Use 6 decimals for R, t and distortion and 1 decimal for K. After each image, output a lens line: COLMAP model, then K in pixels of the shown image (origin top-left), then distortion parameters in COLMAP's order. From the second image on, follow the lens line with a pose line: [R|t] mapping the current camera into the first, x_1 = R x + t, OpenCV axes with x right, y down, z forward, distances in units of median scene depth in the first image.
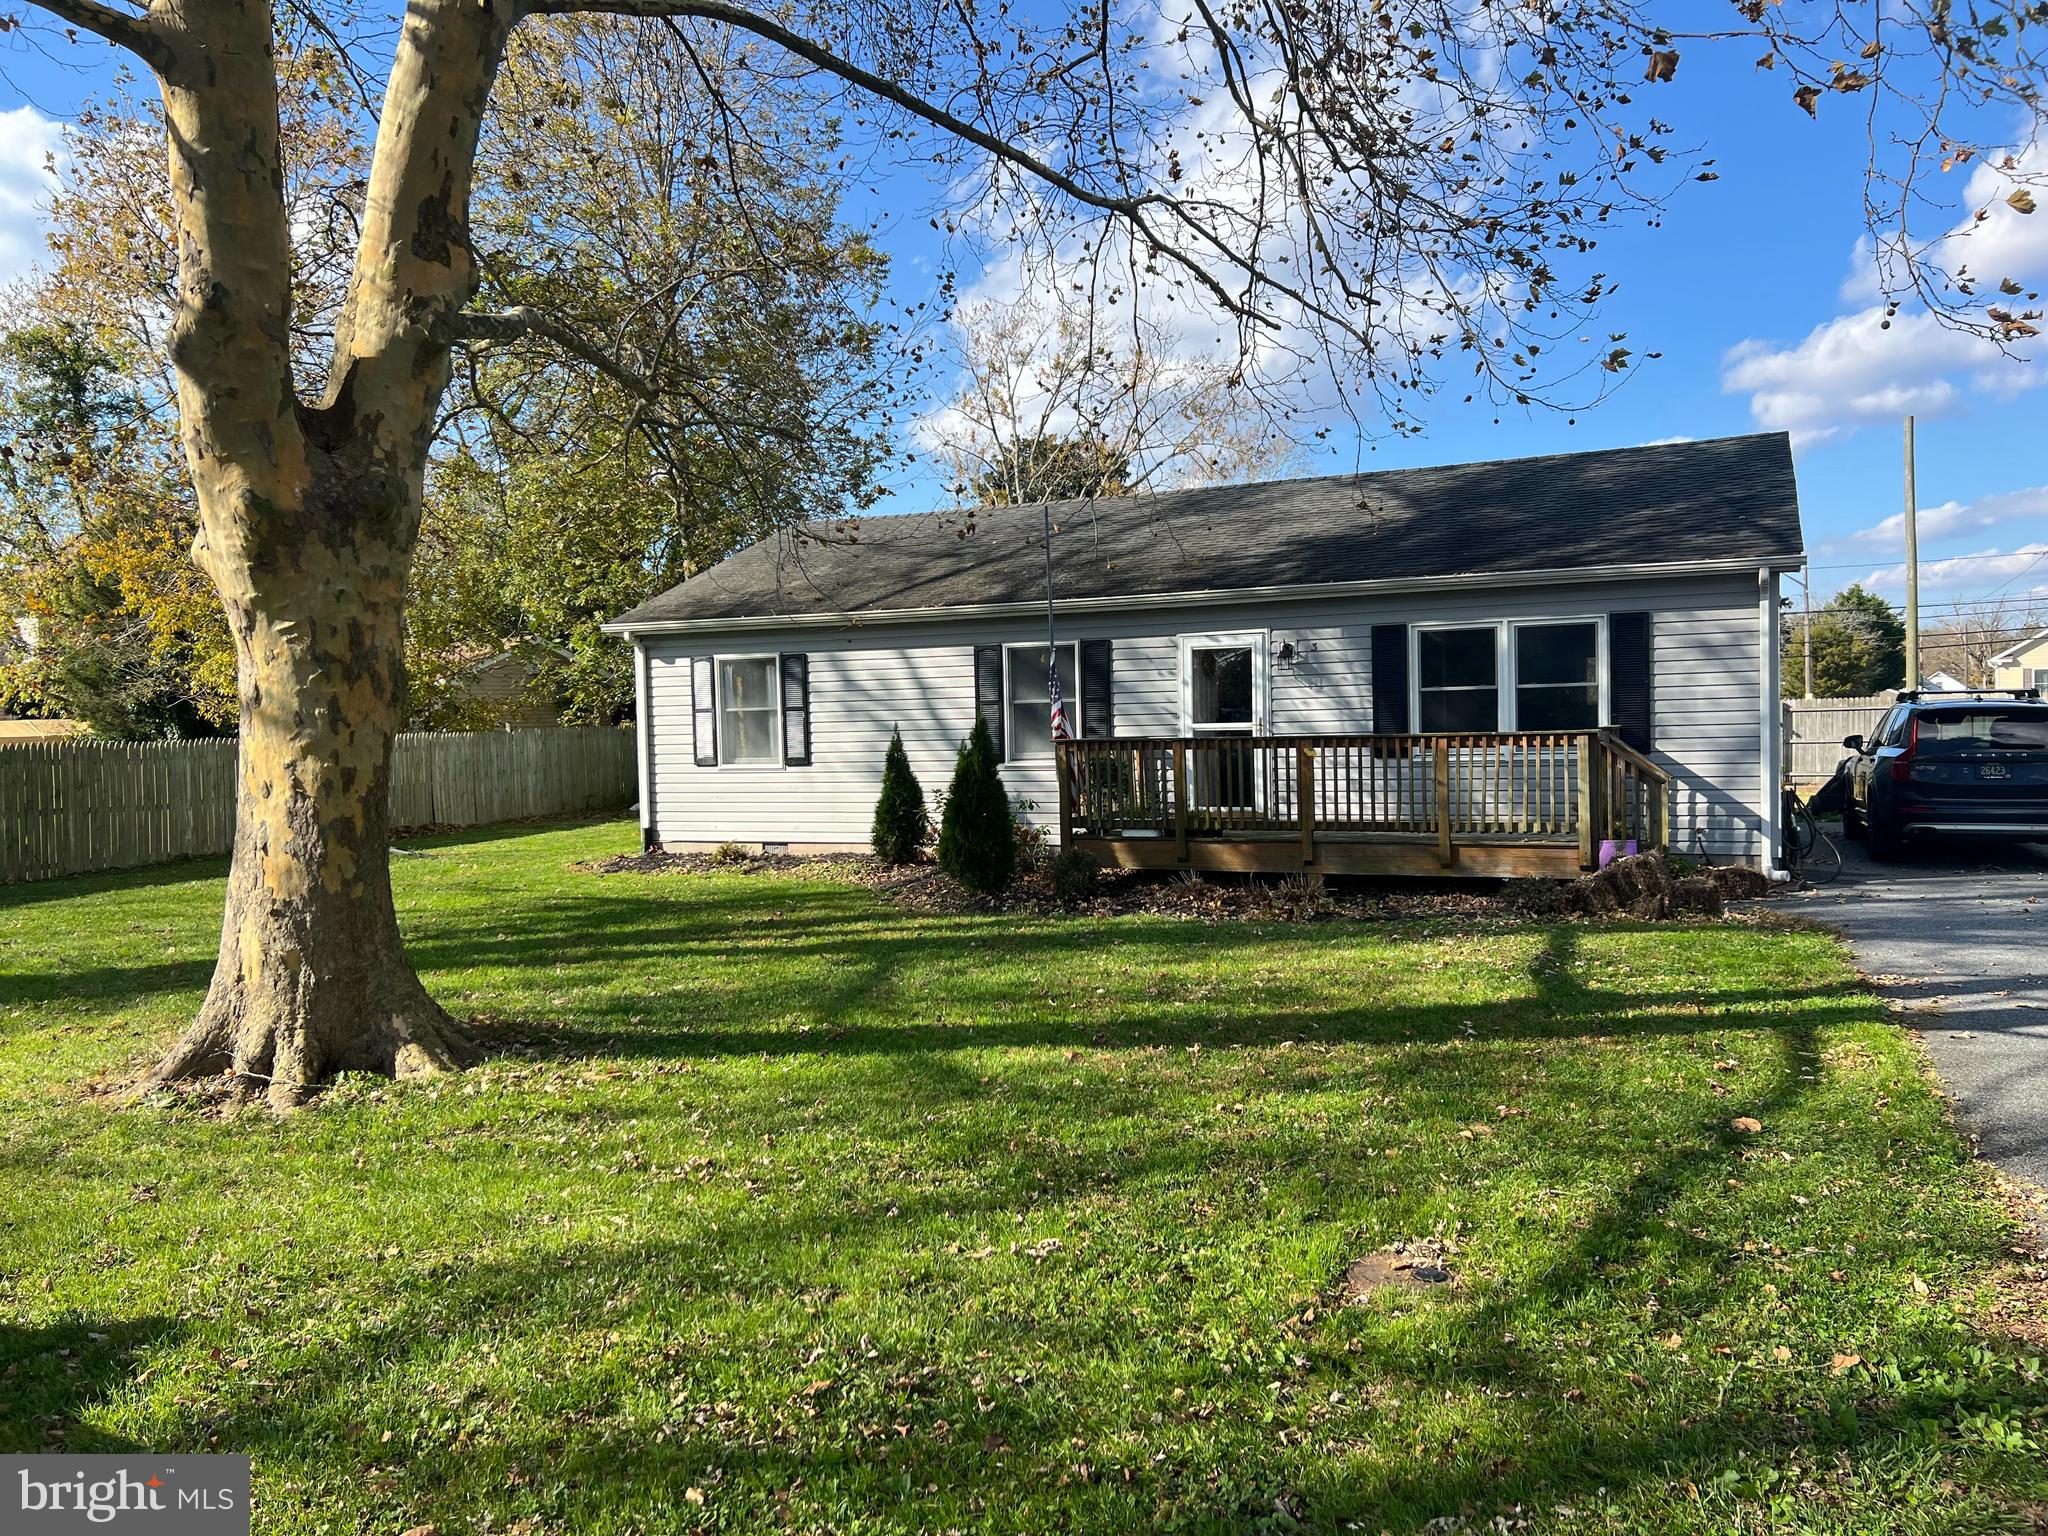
lens RADIAL K [[1555.7, 0, 1012.3], [0, 1555.7, 786.5], [0, 0, 1]] dist [0.061928, -0.072567]
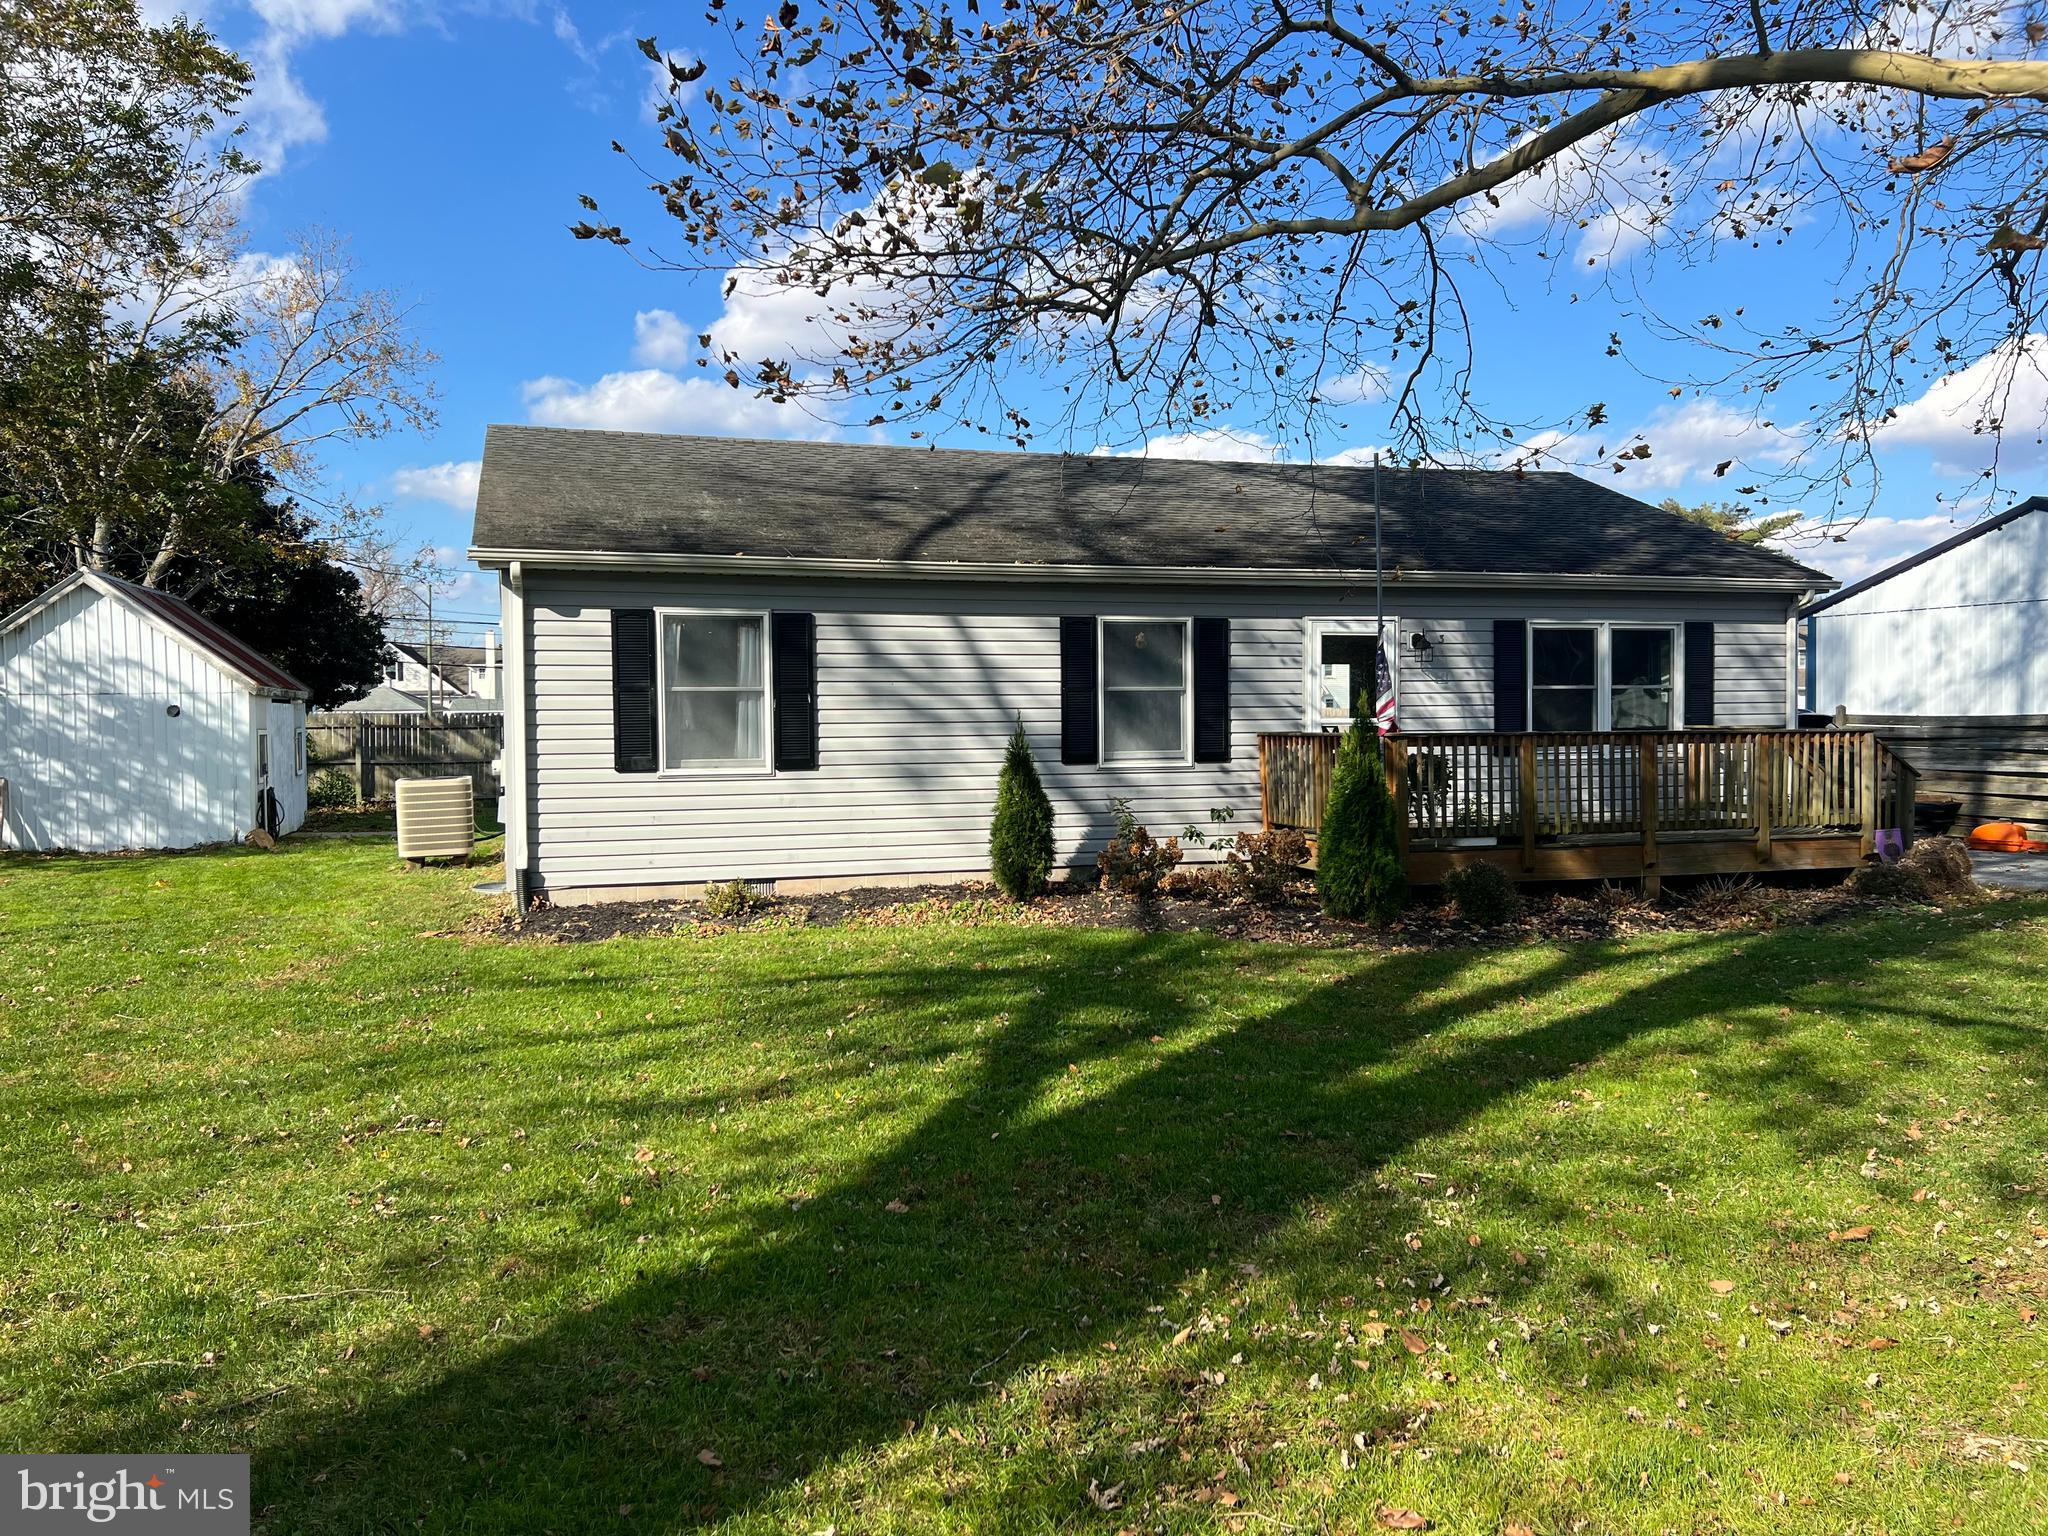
lens RADIAL K [[1555.7, 0, 1021.7], [0, 1555.7, 764.2], [0, 0, 1]] dist [0.061928, -0.072567]
pose [[0.743564, -0.002346, 0.668661, -0.620840], [0.017756, 0.999711, -0.016237, -0.002771], [-0.668429, 0.023946, 0.743390, 0.463016]]
